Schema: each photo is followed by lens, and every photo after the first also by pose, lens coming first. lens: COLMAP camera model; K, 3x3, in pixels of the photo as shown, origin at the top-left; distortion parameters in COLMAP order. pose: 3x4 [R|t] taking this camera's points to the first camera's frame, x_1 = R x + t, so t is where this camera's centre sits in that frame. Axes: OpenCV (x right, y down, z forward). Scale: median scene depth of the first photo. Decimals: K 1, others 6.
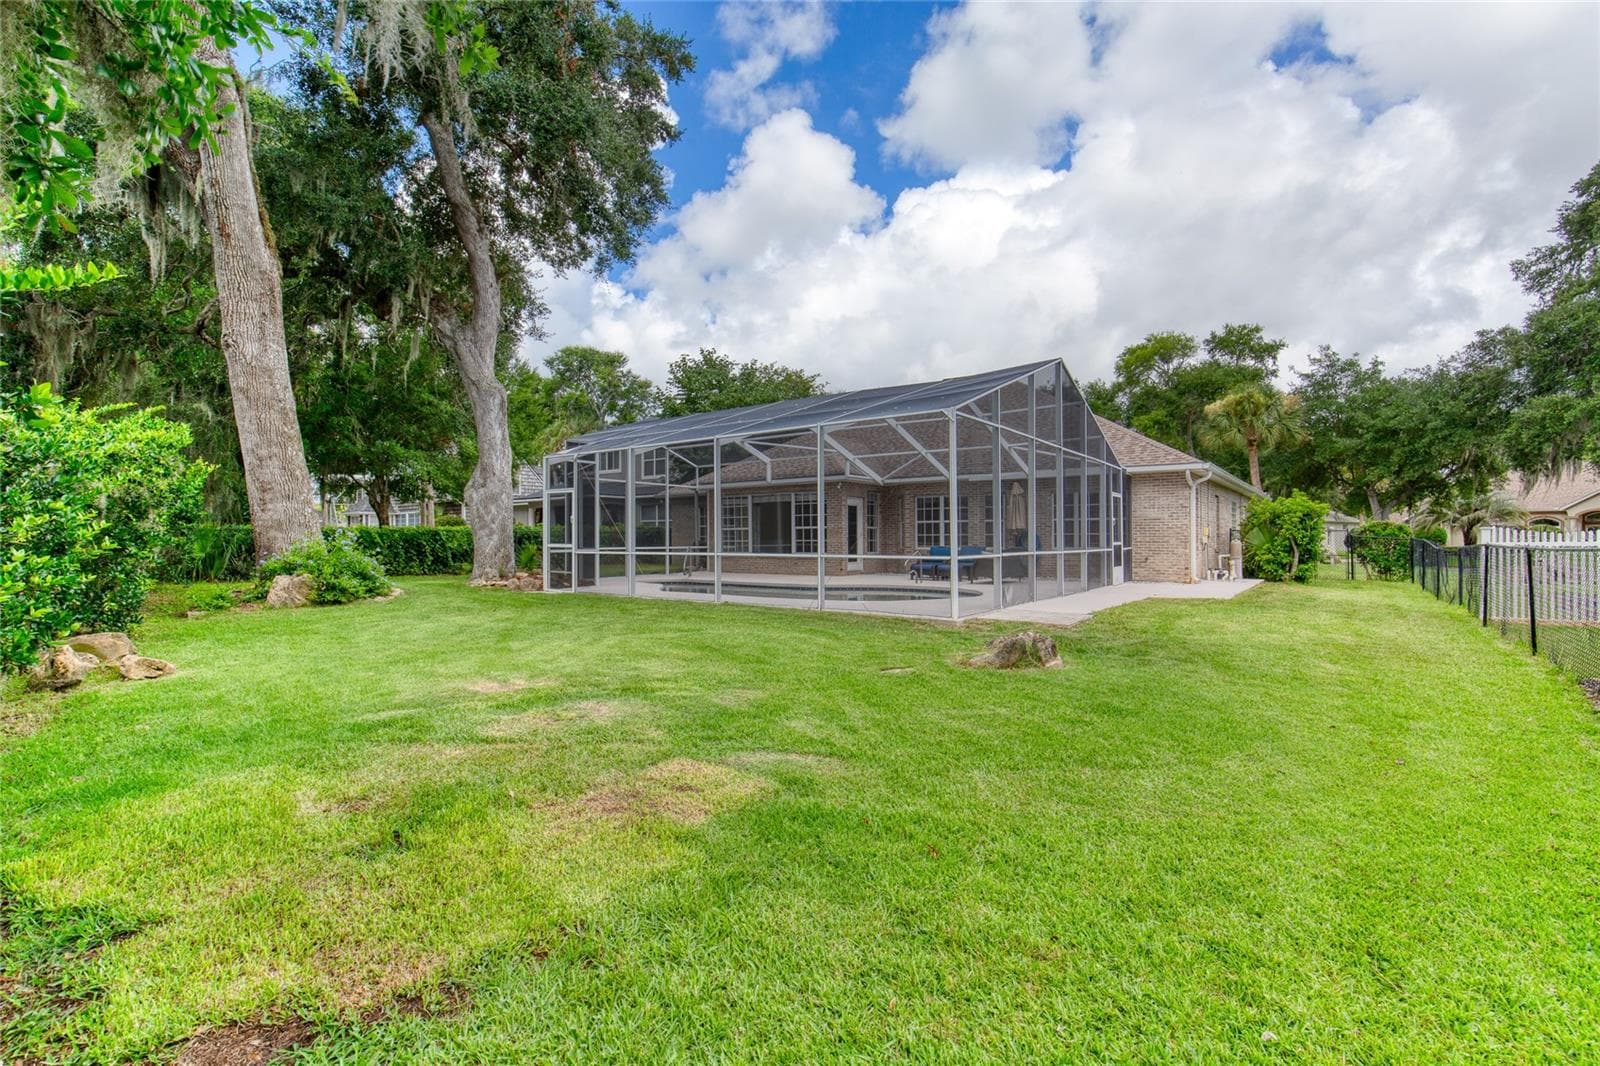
lens RADIAL K [[730.2, 0, 798.1], [0, 730.2, 534.8], [0, 0, 1]] dist [0.003362, 0.000144]
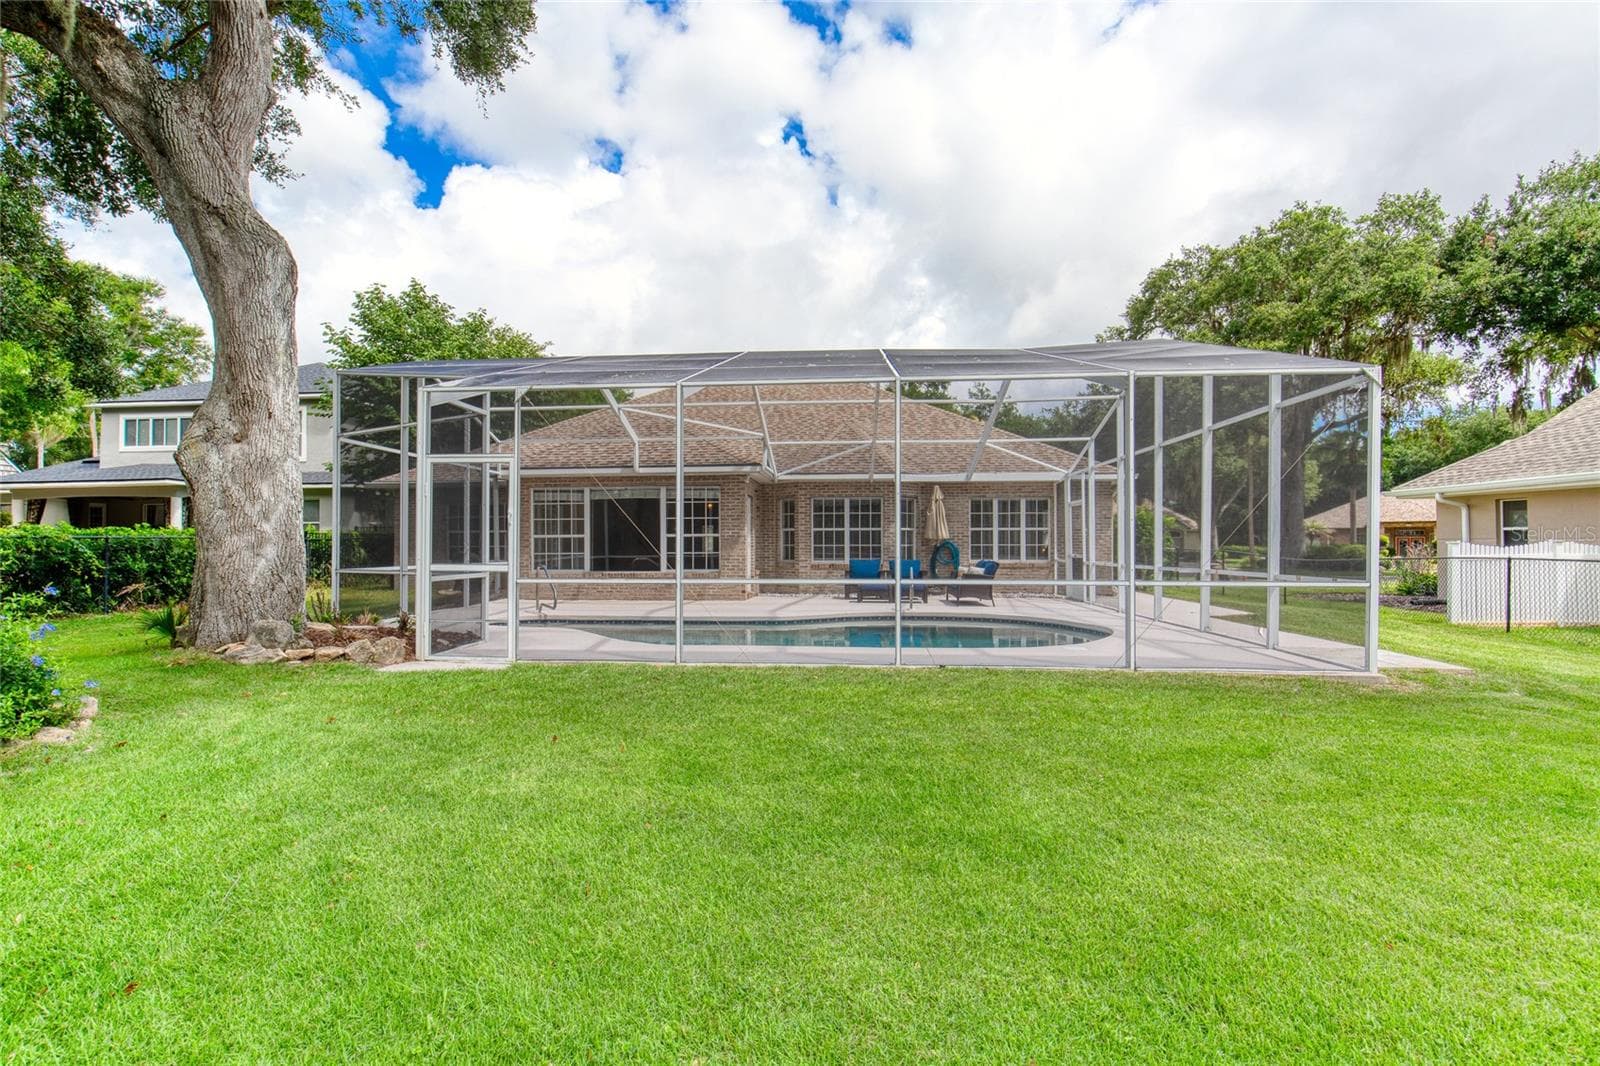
lens RADIAL K [[732.4, 0, 796.6], [0, 732.4, 532.5], [0, 0, 1]] dist [0.002000, 0.000352]
pose [[0.849059, 0.007883, 0.528239, -0.280161], [0.001367, 0.999853, -0.017118, -0.000081], [-0.528296, 0.015256, 0.848923, 0.317752]]
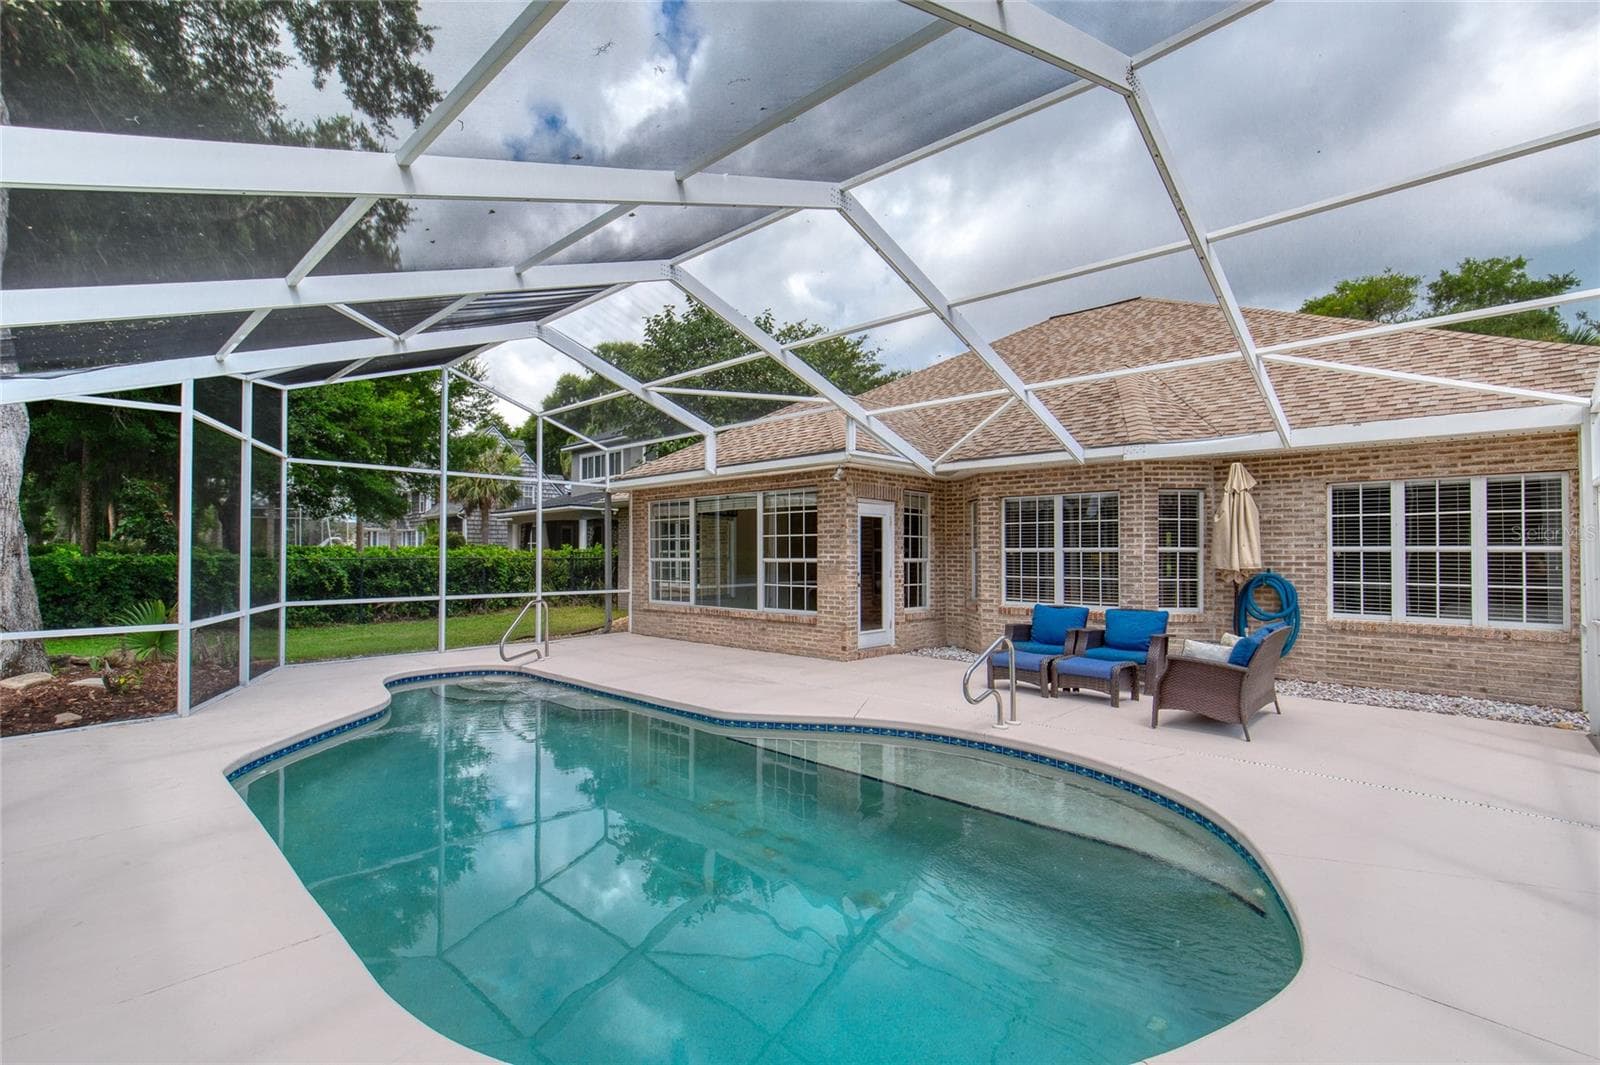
lens RADIAL K [[735.2, 0, 793.3], [0, 735.2, 544.8], [0, 0, 1]] dist [-0.000663, 0.000586]
pose [[0.992395, 0.001476, -0.123085, 0.082105], [-0.003067, 0.999914, -0.012733, -0.014109], [0.123056, 0.013014, 0.992314, 0.486735]]
